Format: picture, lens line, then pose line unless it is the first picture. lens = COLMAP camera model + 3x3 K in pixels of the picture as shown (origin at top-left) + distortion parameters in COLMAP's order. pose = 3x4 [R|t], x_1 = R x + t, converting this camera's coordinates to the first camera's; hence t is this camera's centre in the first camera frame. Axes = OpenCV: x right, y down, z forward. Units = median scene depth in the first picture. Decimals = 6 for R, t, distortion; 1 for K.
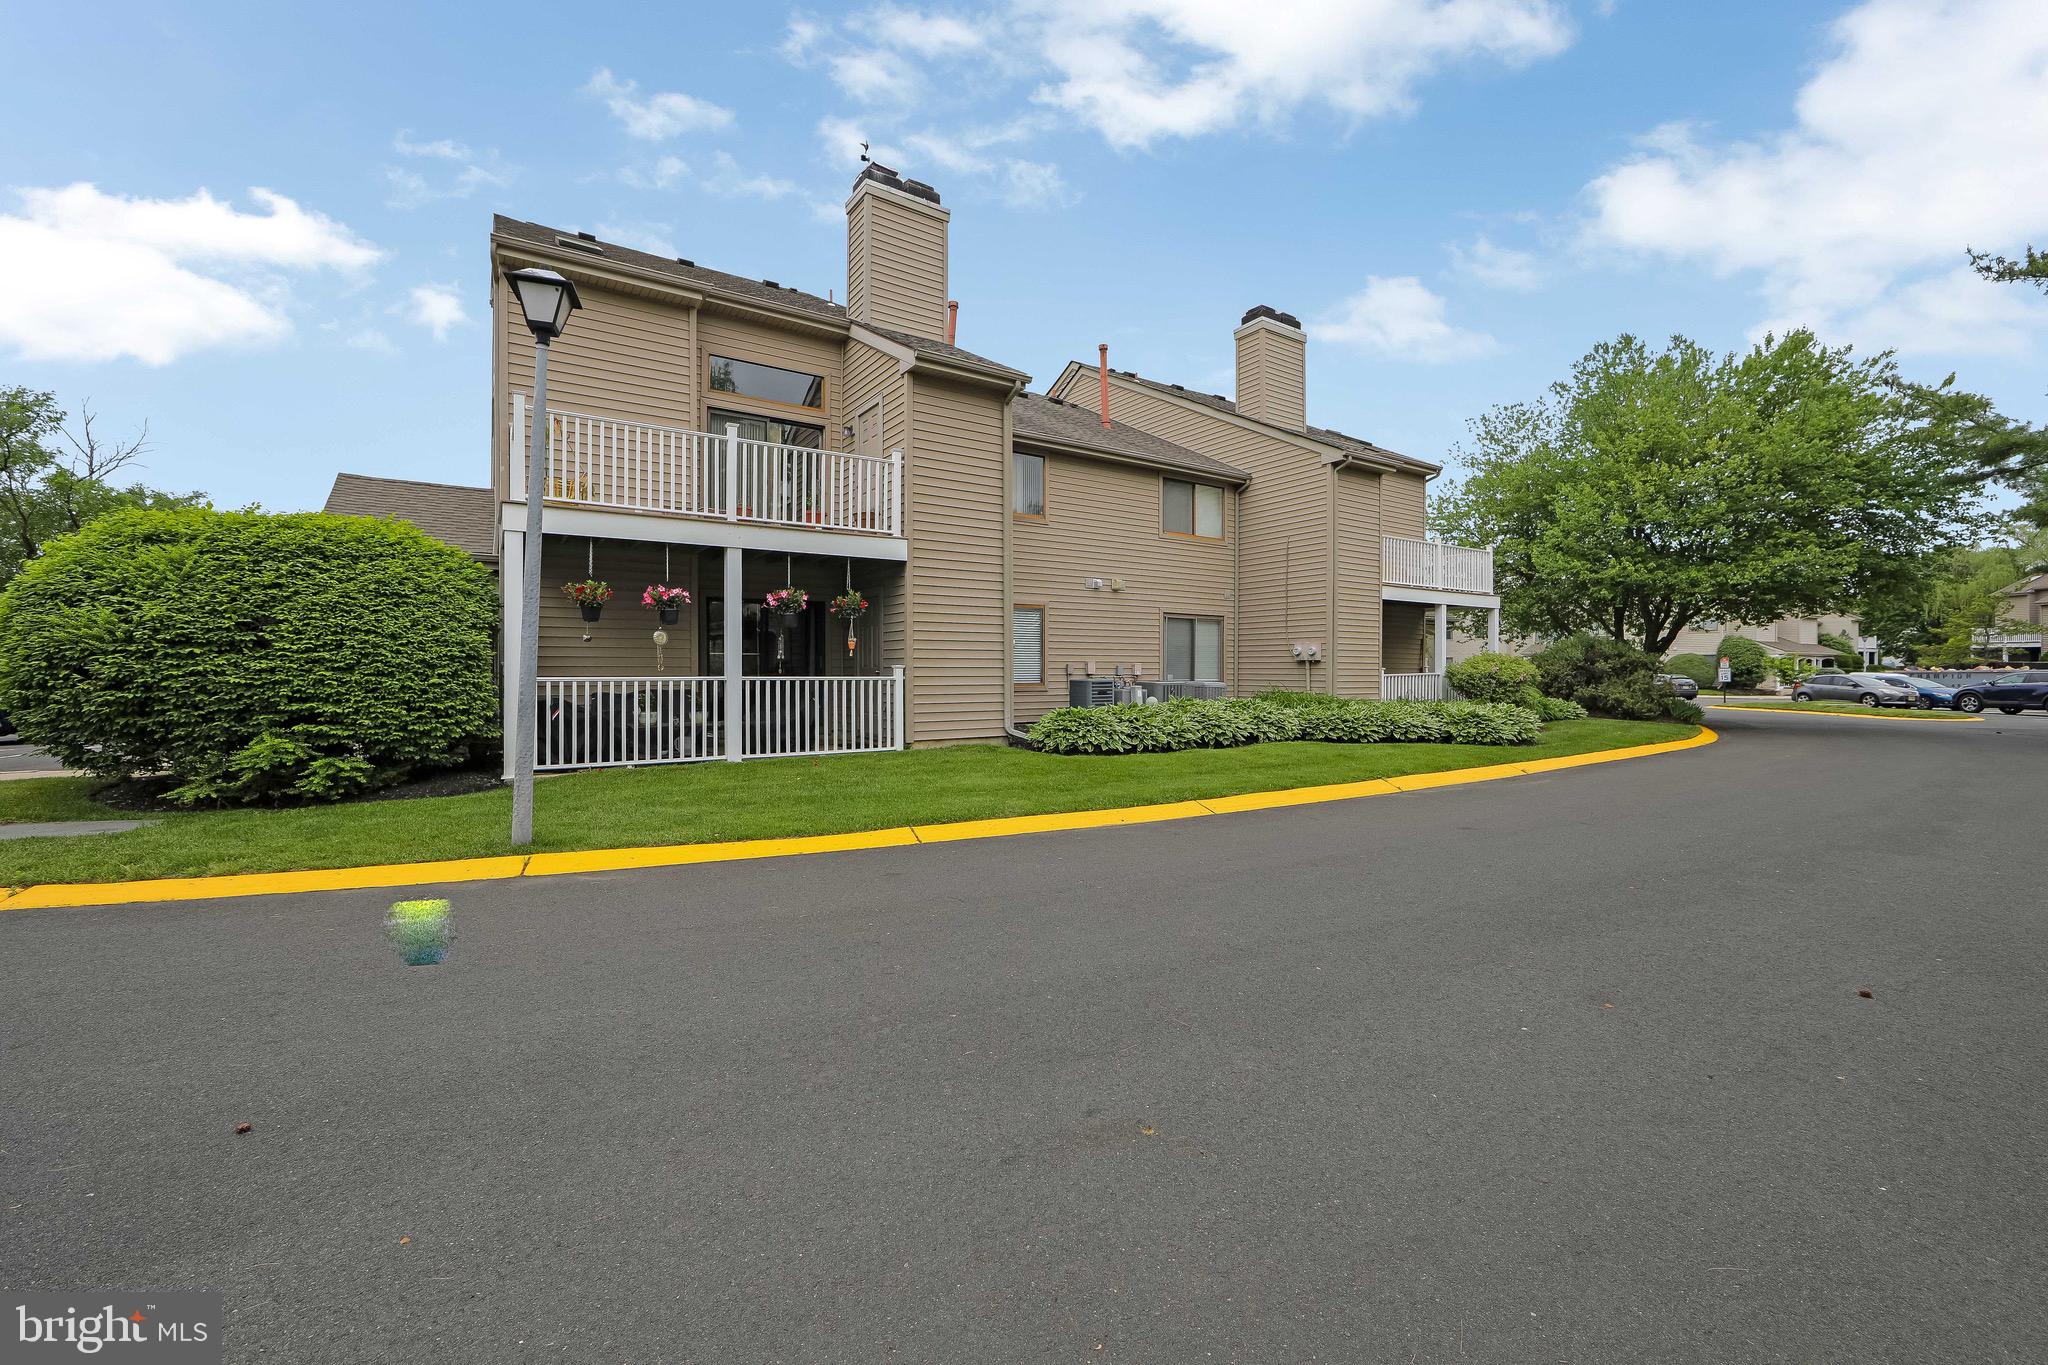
lens RADIAL K [[809.6, 0, 1014.3], [0, 809.6, 668.3], [0, 0, 1]] dist [-0.006810, 0.000611]
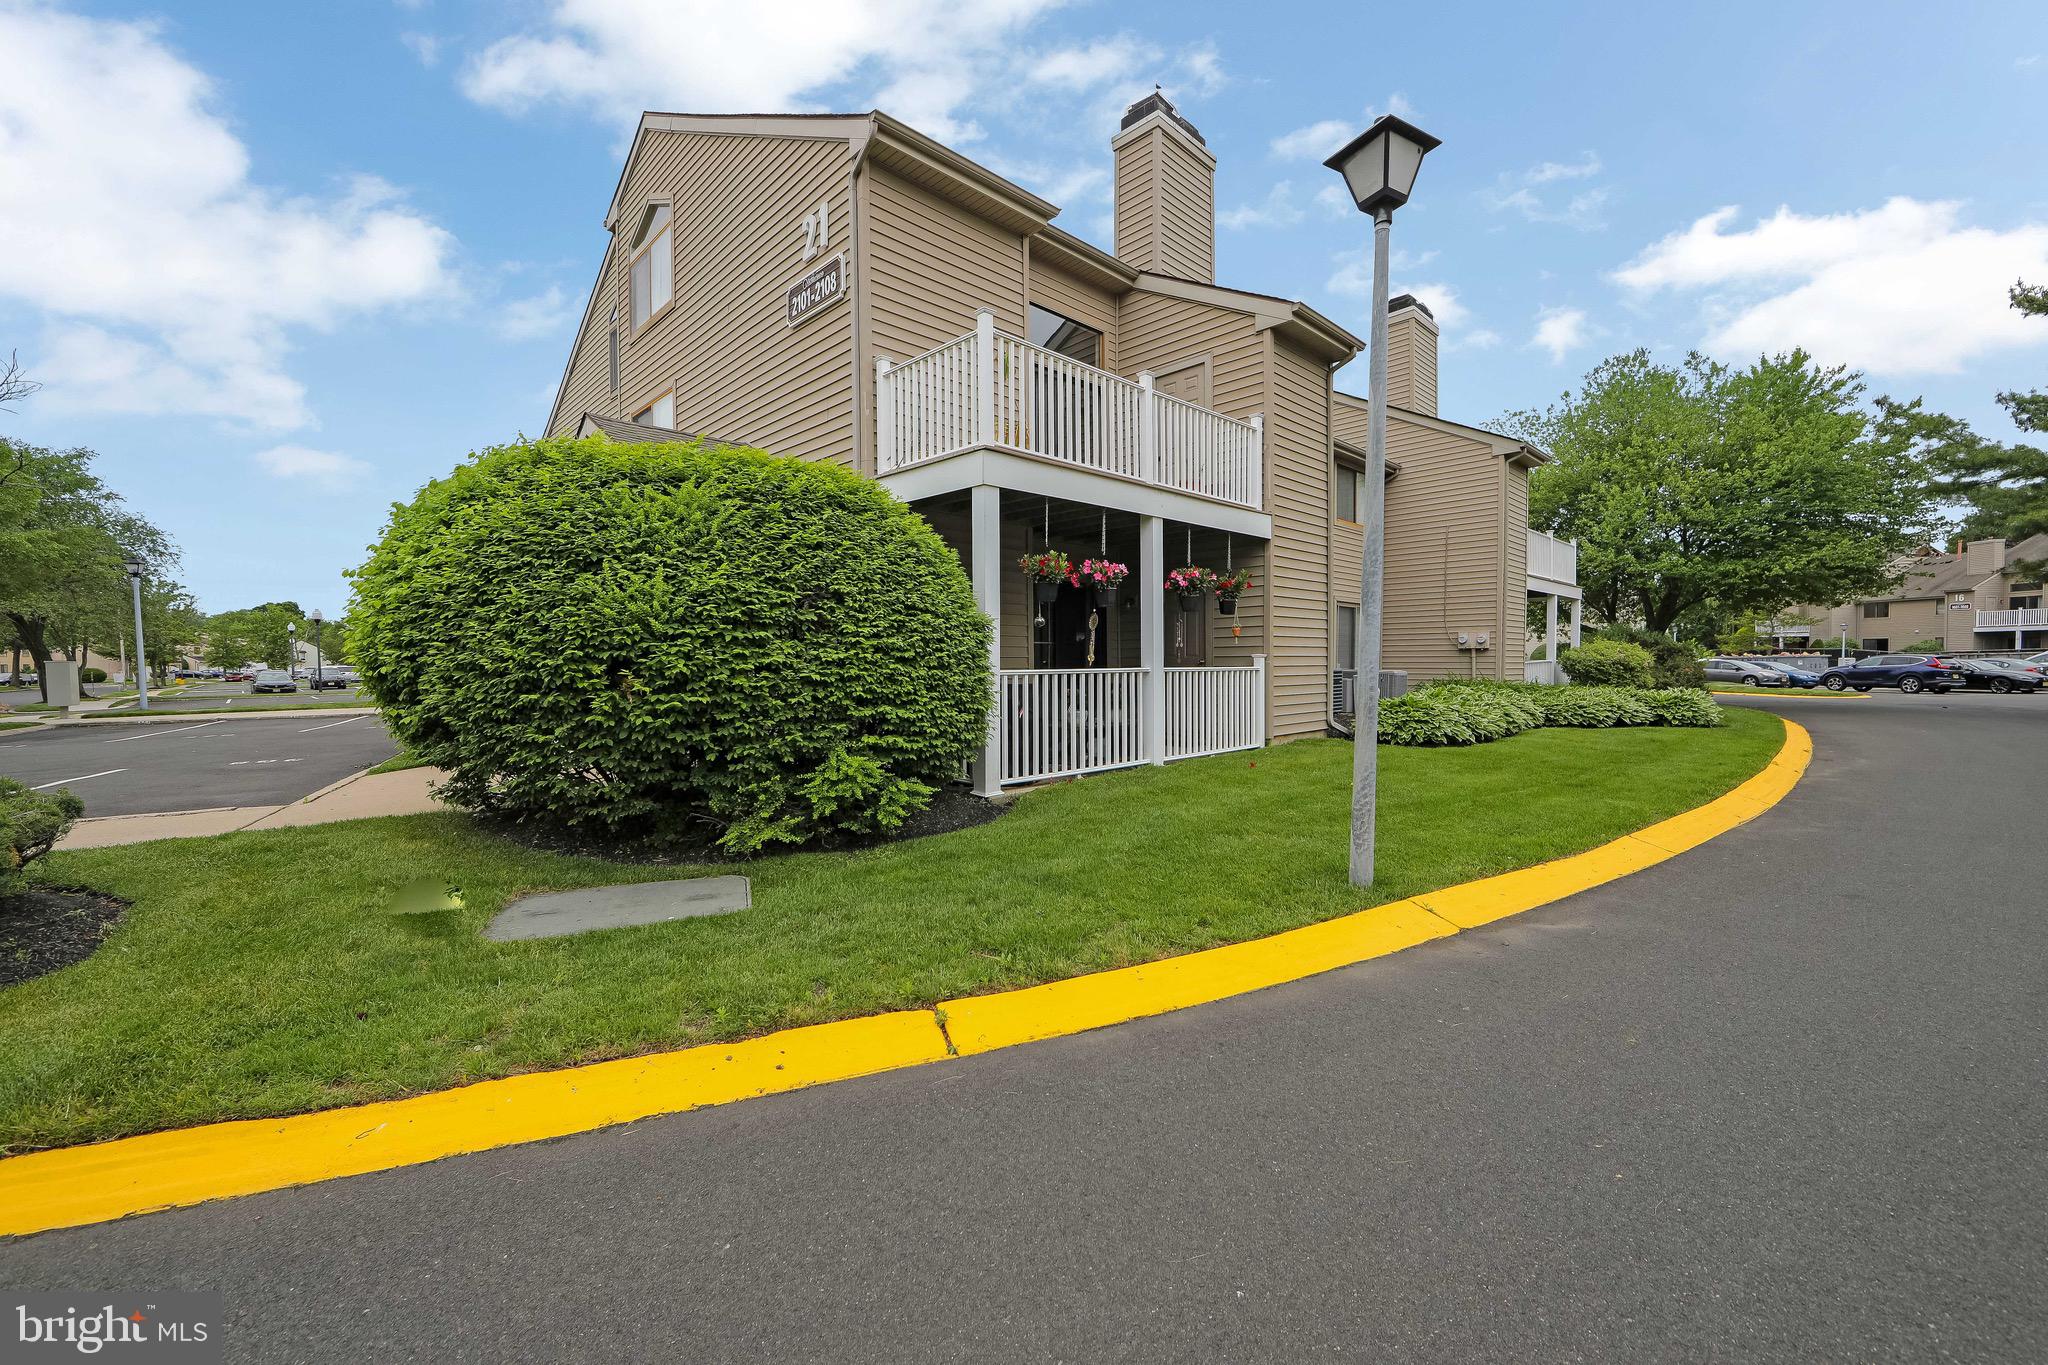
lens RADIAL K [[809.6, 0, 1024.6], [0, 809.6, 679.5], [0, 0, 1]] dist [-0.006810, 0.000611]
pose [[0.983085, -0.014477, 0.182579, -0.561871], [0.010829, 0.999722, 0.020958, 0.002839], [-0.182832, -0.018626, 0.982968, 0.156392]]
